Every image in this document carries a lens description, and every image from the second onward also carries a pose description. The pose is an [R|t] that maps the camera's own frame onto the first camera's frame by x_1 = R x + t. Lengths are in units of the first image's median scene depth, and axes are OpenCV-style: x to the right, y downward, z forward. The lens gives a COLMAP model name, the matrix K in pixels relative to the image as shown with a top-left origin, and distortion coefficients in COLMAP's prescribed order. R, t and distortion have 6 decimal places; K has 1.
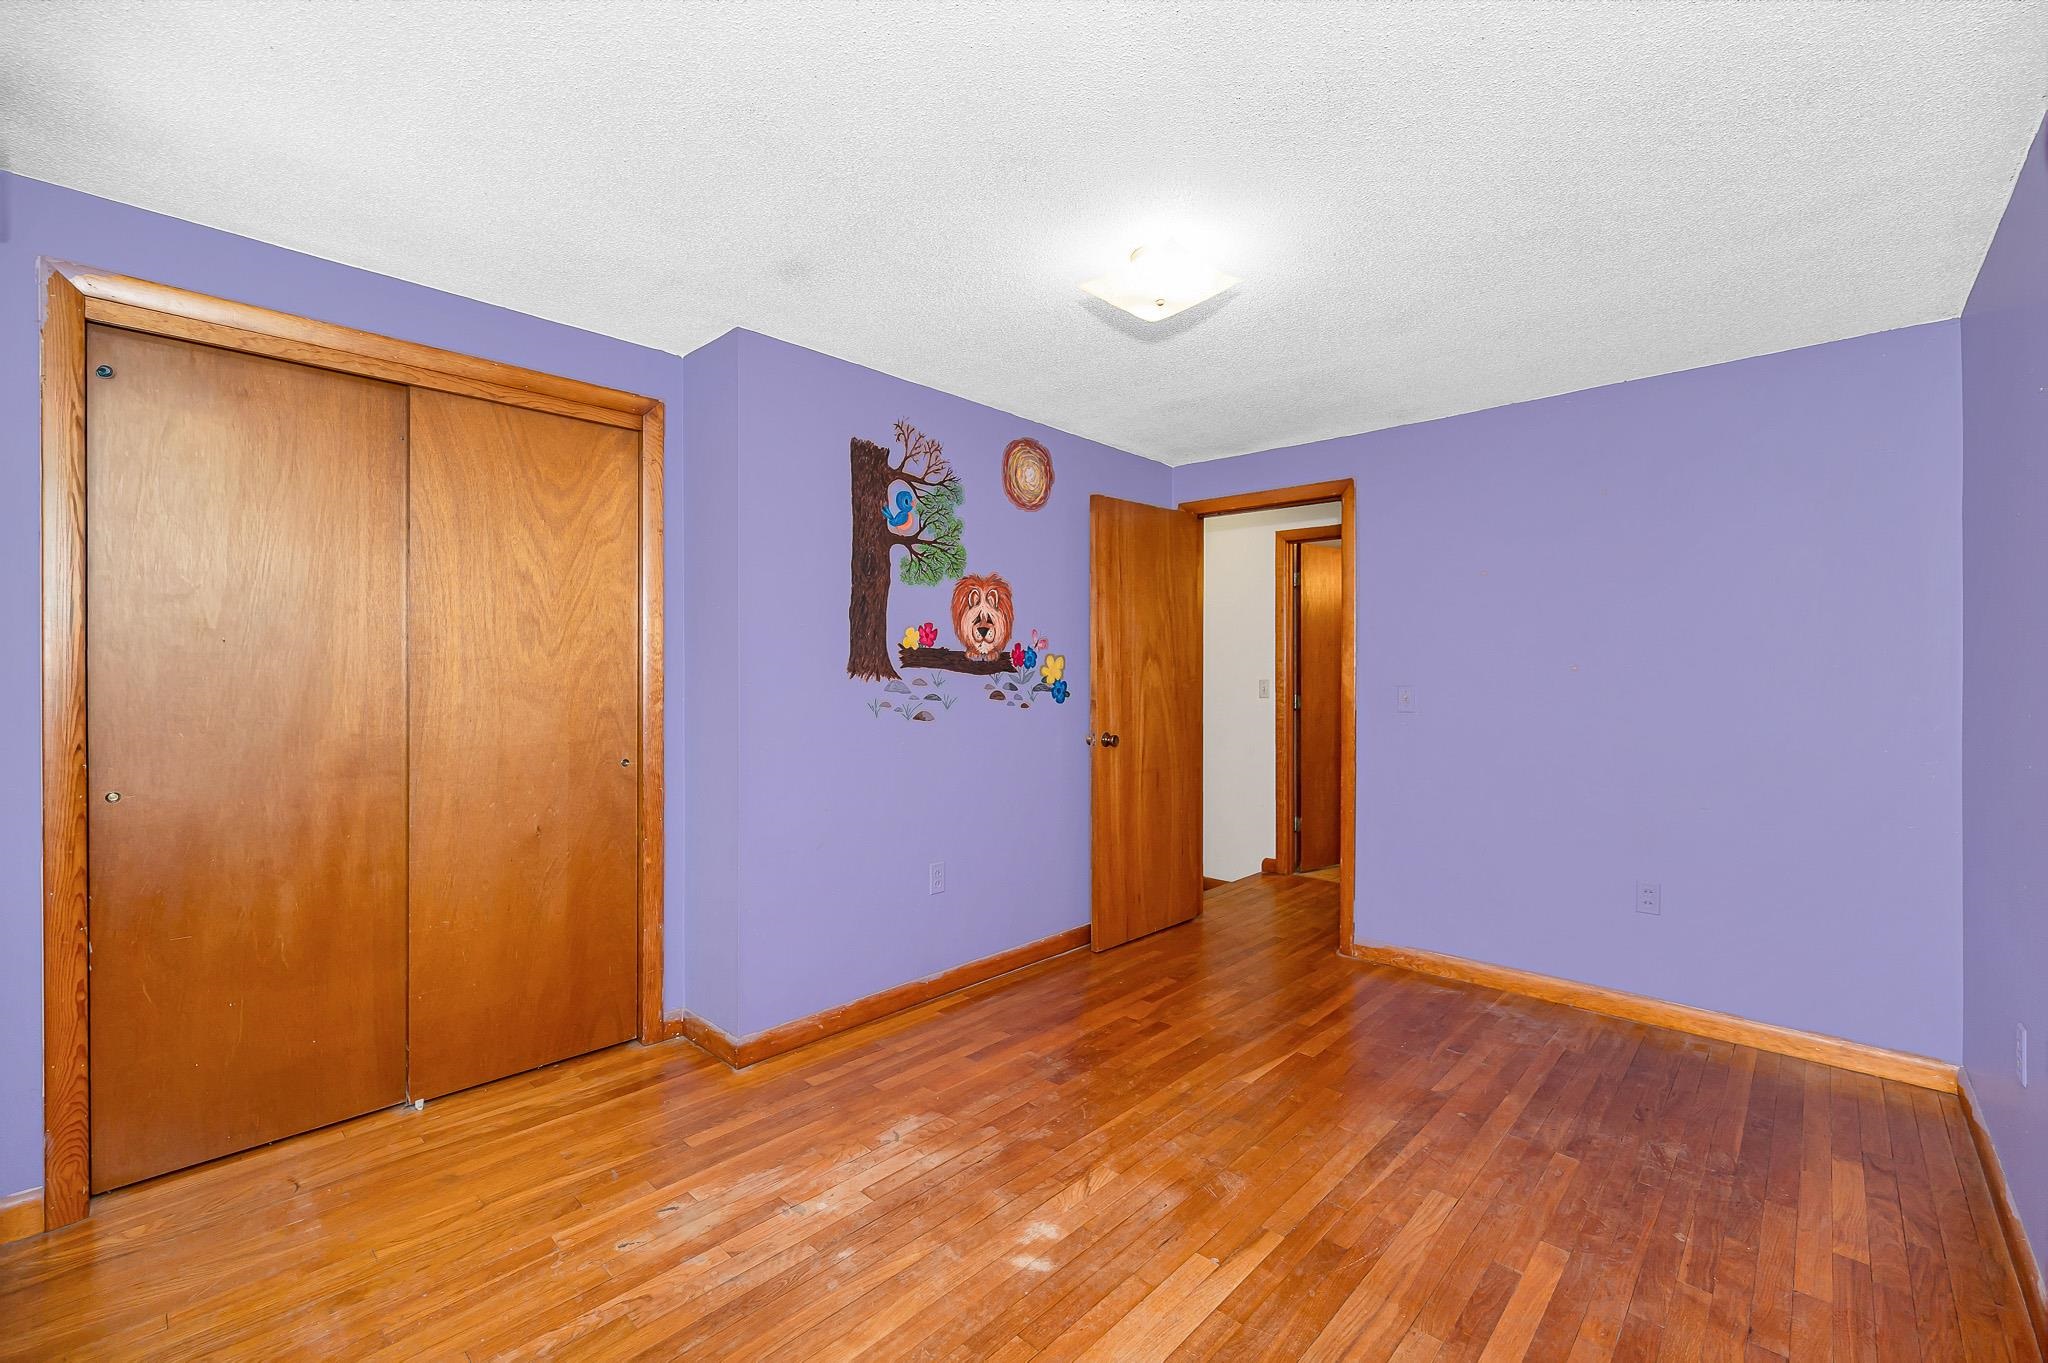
lens RADIAL K [[866.8, 0, 1029.9], [0, 866.8, 674.3], [0, 0, 1]] dist [0.000880, -0.000295]
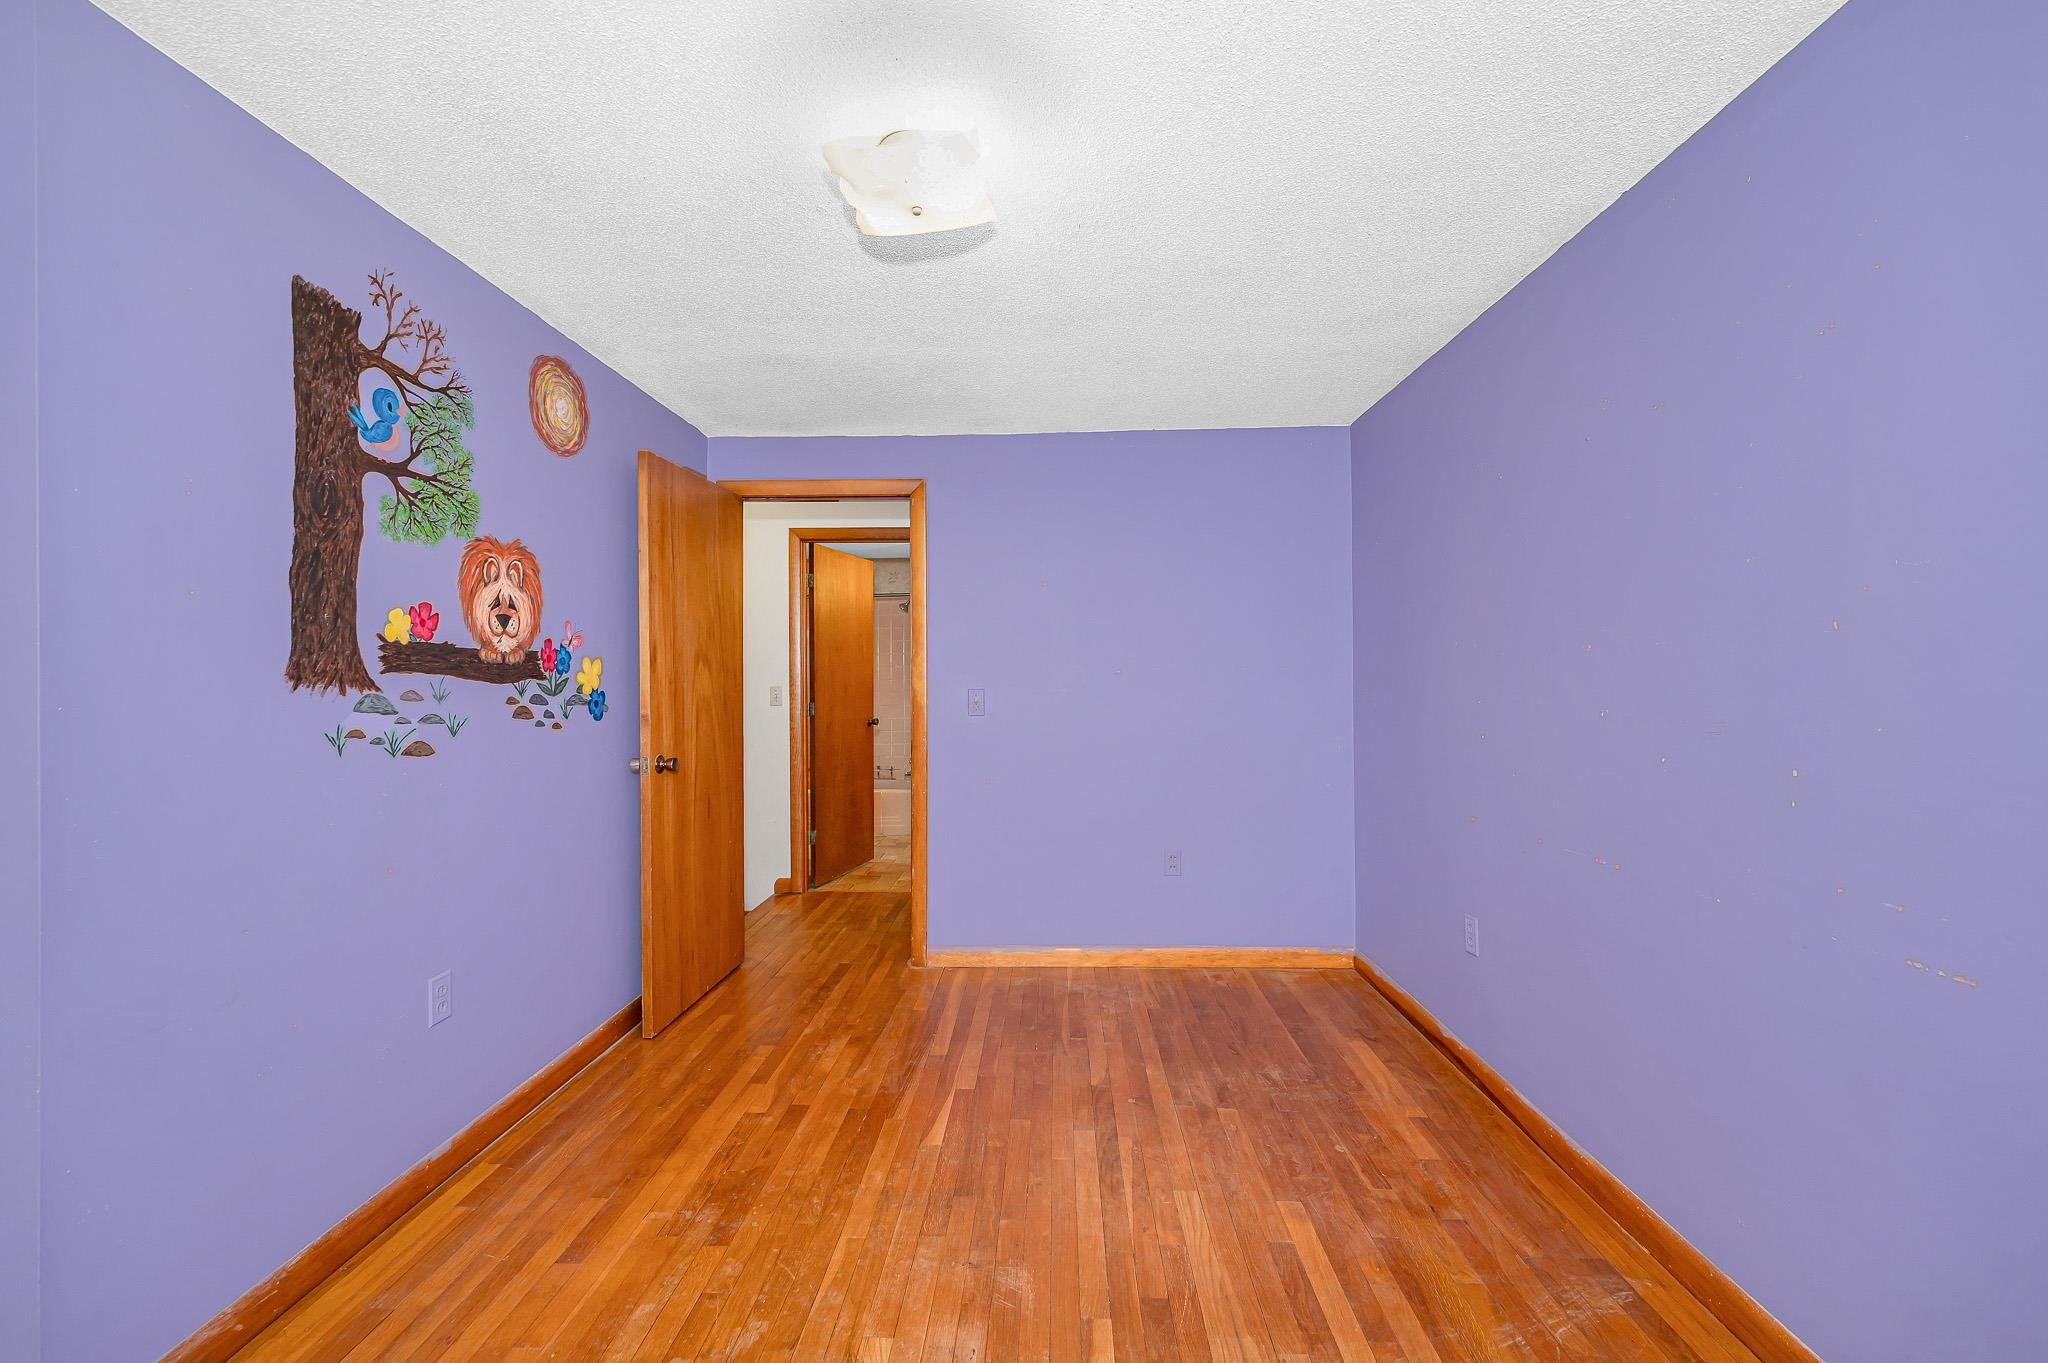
lens RADIAL K [[837.6, 0, 1031.4], [0, 837.6, 674.4], [0, 0, 1]] dist [-0.001051, -0.000372]
pose [[0.751042, -0.003348, 0.660246, -0.191849], [0.008259, 0.999957, -0.004324, -0.000264], [-0.660202, 0.008700, 0.751037, 0.242985]]
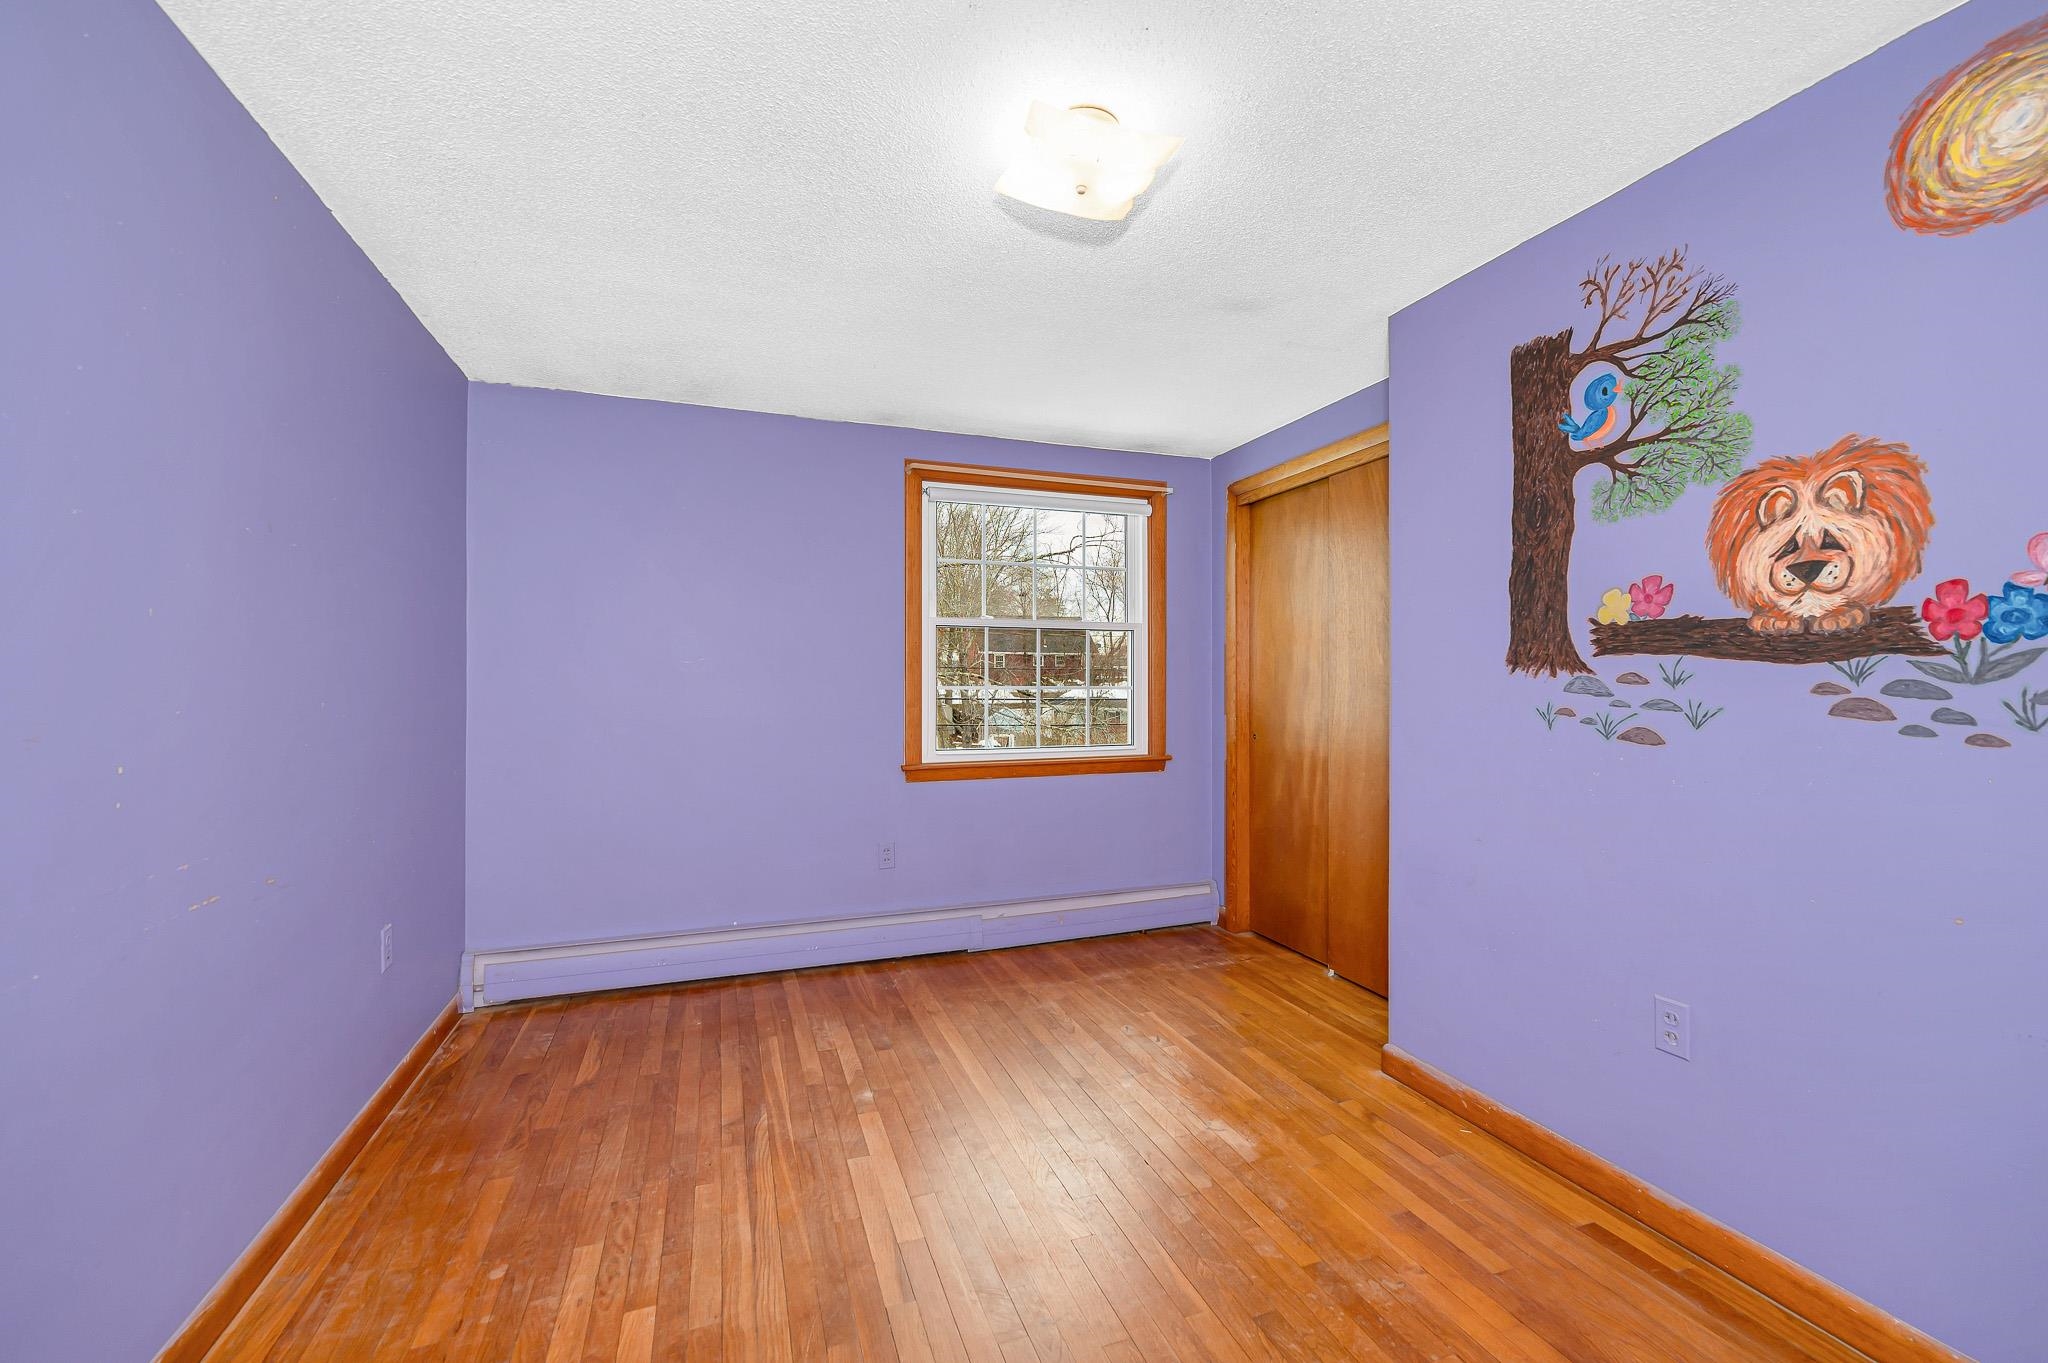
lens RADIAL K [[841.1, 0, 1024.0], [0, 841.1, 681.5], [0, 0, 1]] dist [0.000235, 0.000012]
pose [[-0.455608, -0.007189, -0.890151, 0.585558], [-0.006141, 0.999969, -0.004933, 0.016710], [0.890159, 0.003219, -0.455638, 0.895451]]
